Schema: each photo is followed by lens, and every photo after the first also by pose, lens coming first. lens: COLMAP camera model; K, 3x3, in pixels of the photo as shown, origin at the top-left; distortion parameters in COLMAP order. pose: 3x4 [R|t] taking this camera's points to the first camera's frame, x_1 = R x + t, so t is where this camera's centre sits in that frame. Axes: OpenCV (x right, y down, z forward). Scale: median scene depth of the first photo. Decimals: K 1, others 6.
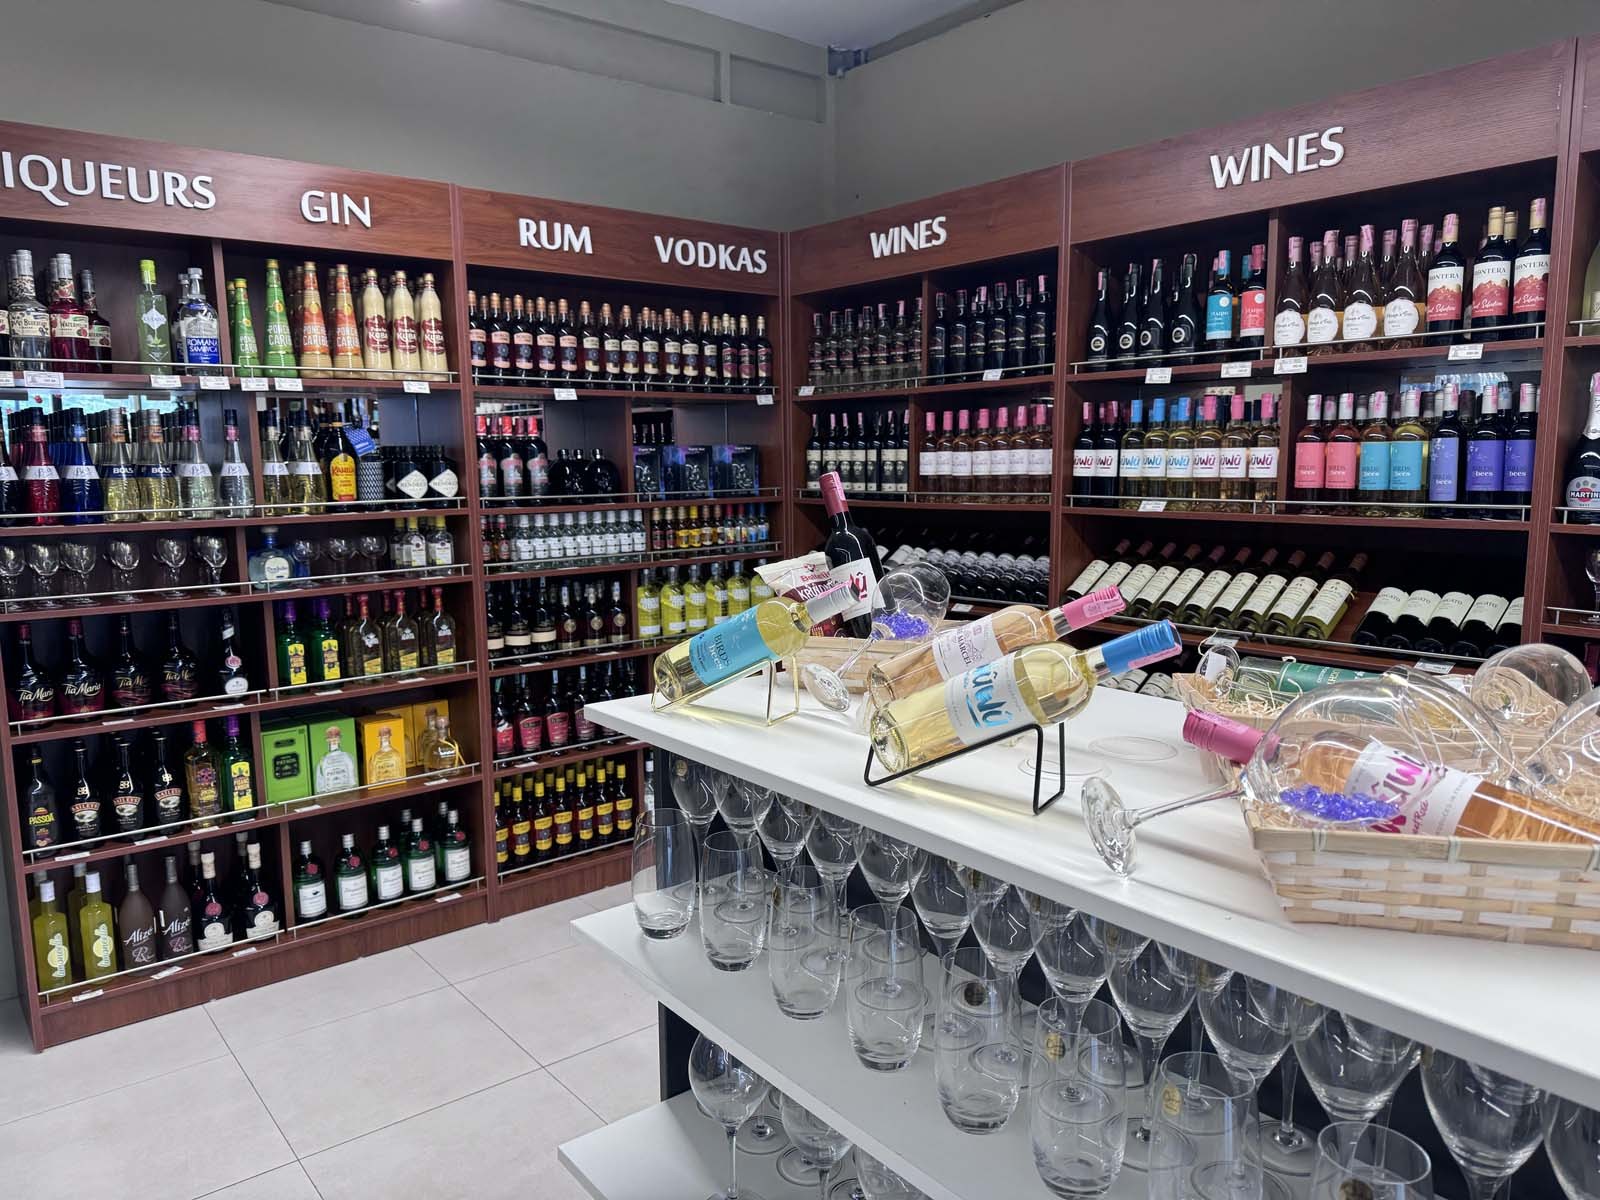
lens RADIAL K [[1141.7, 0, 799.3], [0, 1141.7, 592.8], [0, 0, 1]] dist [-0.000948, -0.002483]
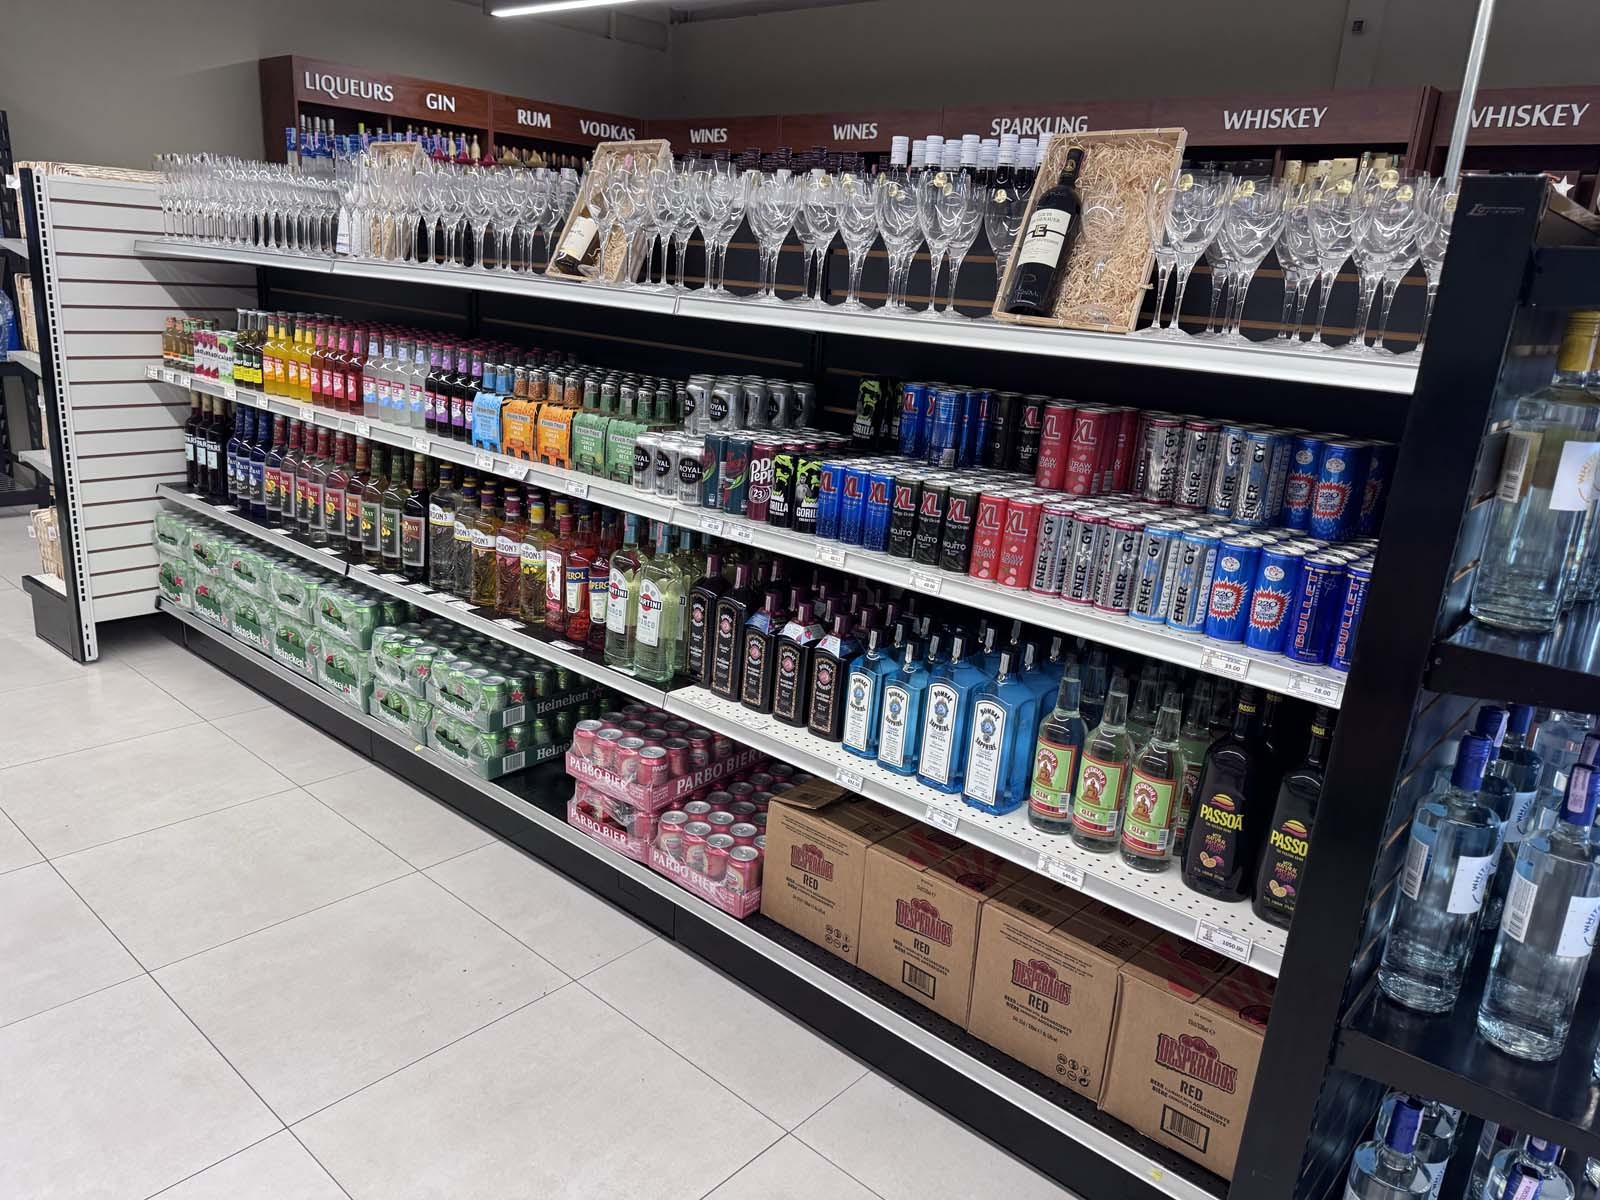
lens RADIAL K [[1141.7, 0, 800.3], [0, 1141.7, 598.5], [0, 0, 1]] dist [-0.000948, -0.002483]
pose [[0.983686, 0.024773, 0.178180, -0.111958], [-0.053073, 0.986351, 0.155870, 0.233355], [-0.171886, -0.162784, 0.971574, -1.488046]]
